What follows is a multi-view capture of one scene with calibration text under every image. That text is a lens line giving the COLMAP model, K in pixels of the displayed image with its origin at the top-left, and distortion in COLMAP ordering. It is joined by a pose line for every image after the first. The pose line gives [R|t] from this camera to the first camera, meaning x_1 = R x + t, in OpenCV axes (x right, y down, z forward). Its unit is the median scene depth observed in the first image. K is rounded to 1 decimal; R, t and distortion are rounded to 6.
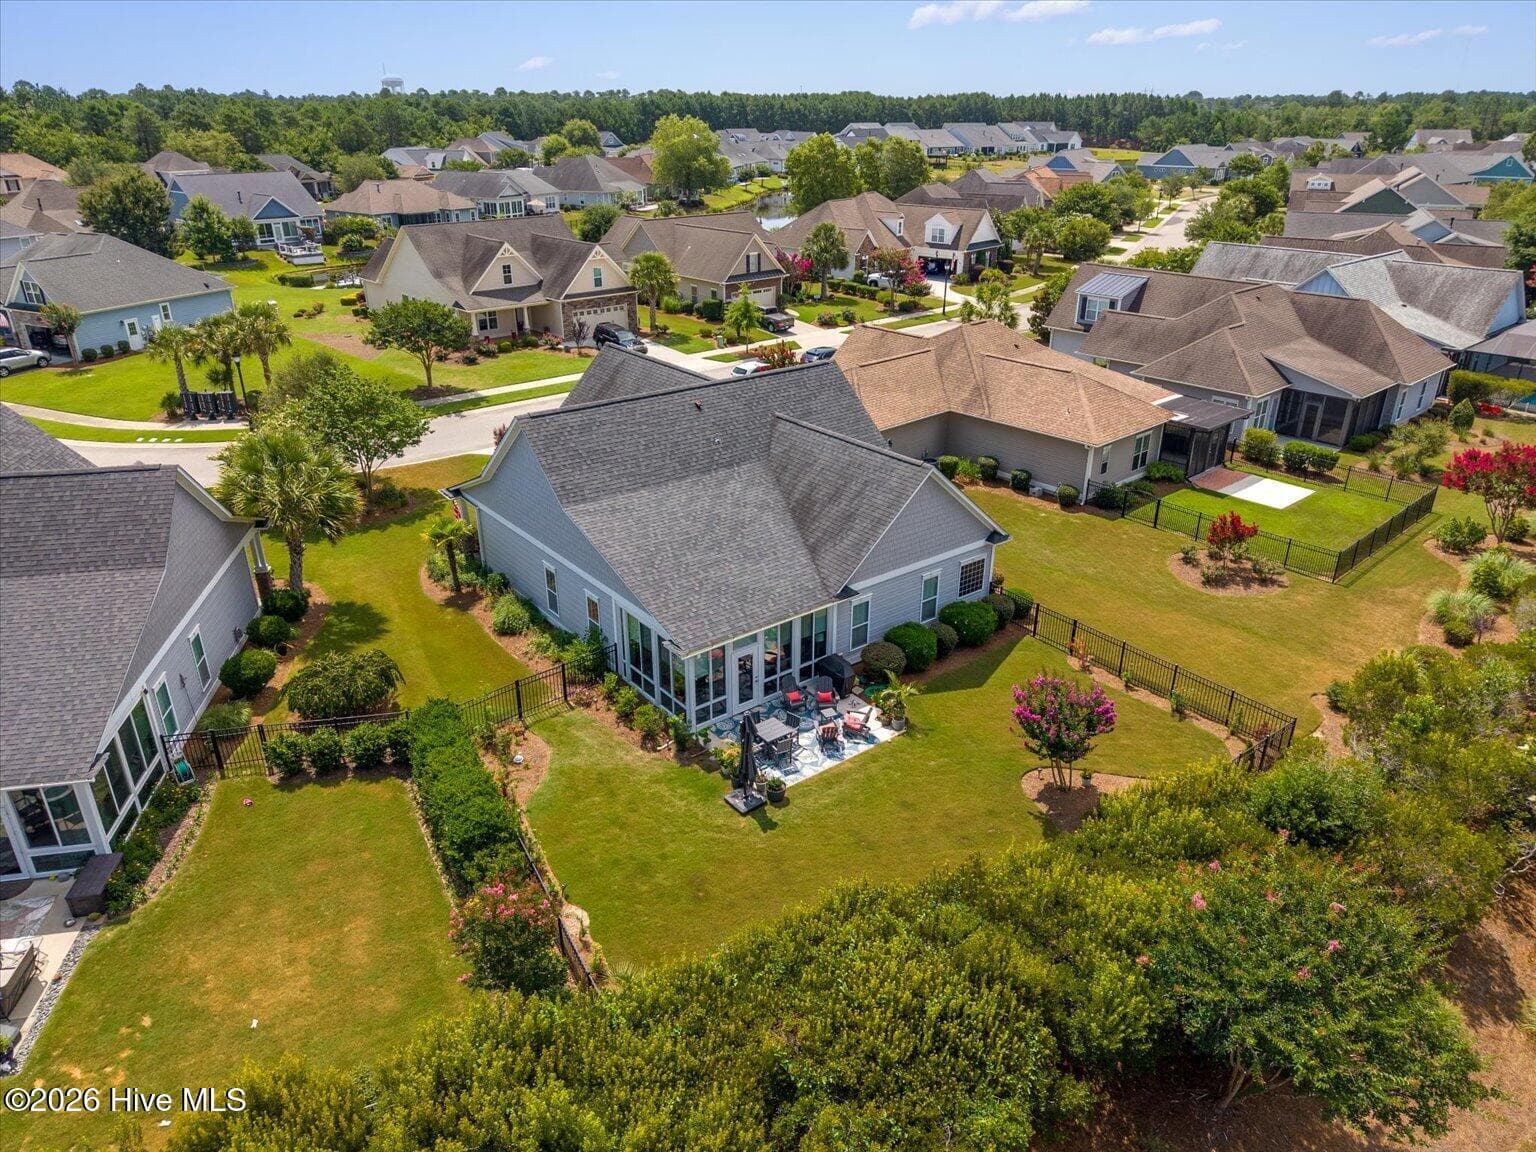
lens RADIAL K [[1038.4, 0, 765.7], [0, 1038.4, 580.7], [0, 0, 1]] dist [0.043219, -0.016352]
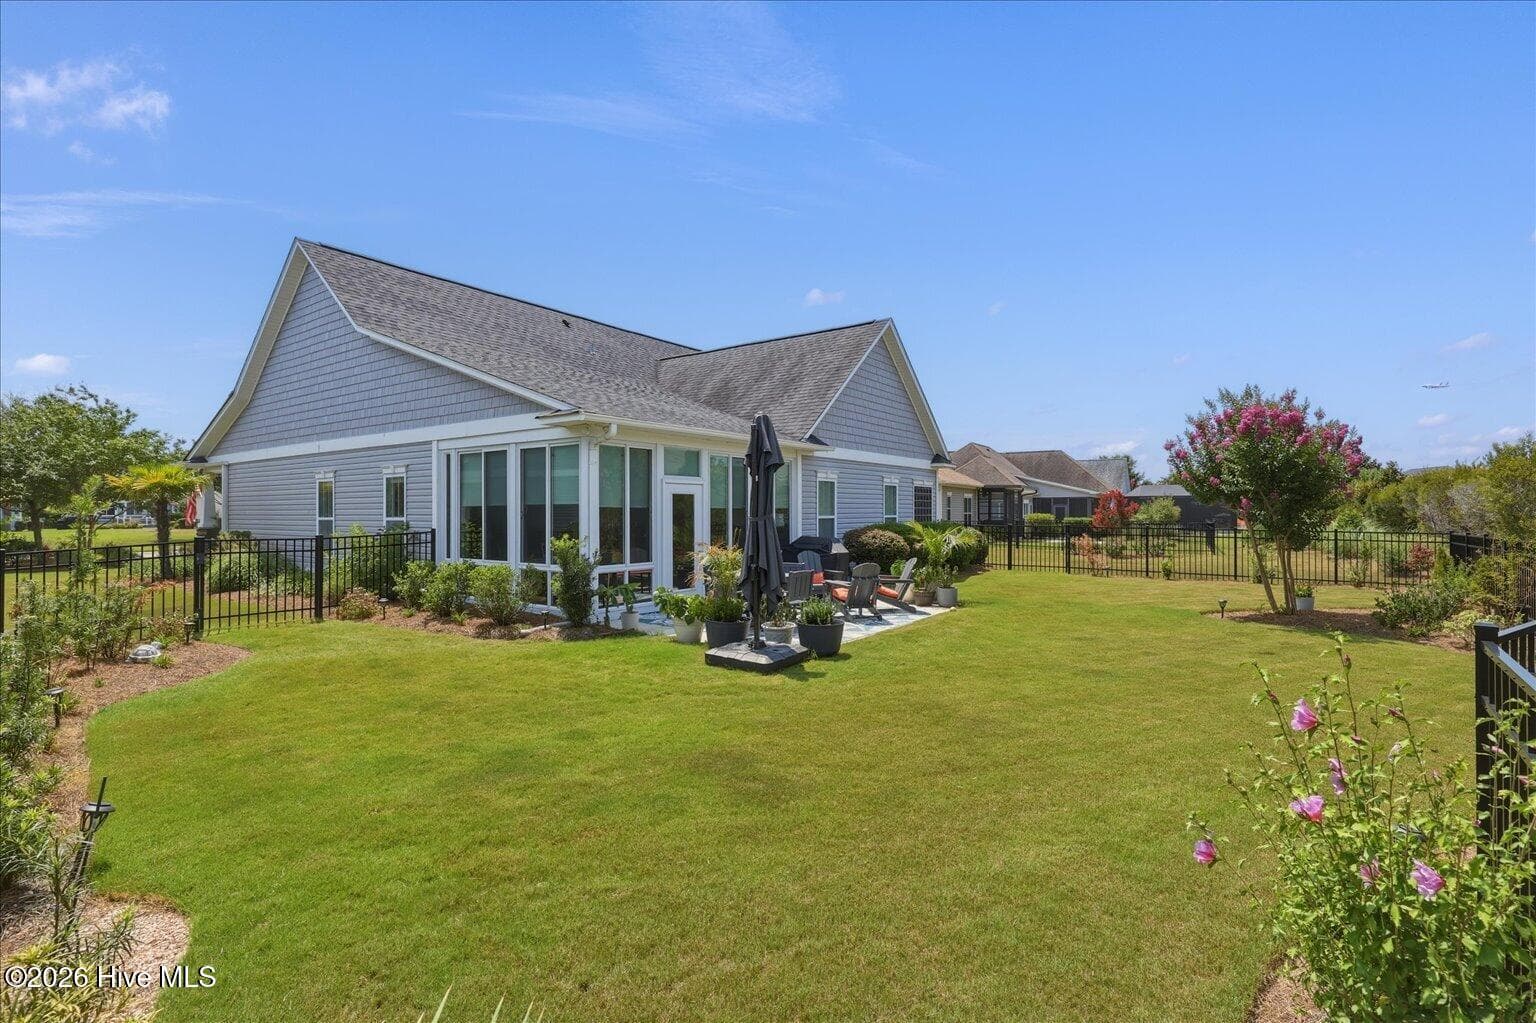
lens RADIAL K [[689.4, 0, 764.7], [0, 689.4, 509.3], [0, 0, 1]] dist [0.001567, 0.000532]
pose [[0.959191, 0.000744, 0.282758, -0.073982], [0.119038, 0.906001, -0.406192, 0.211802], [-0.256481, 0.423274, 0.868940, 0.594944]]
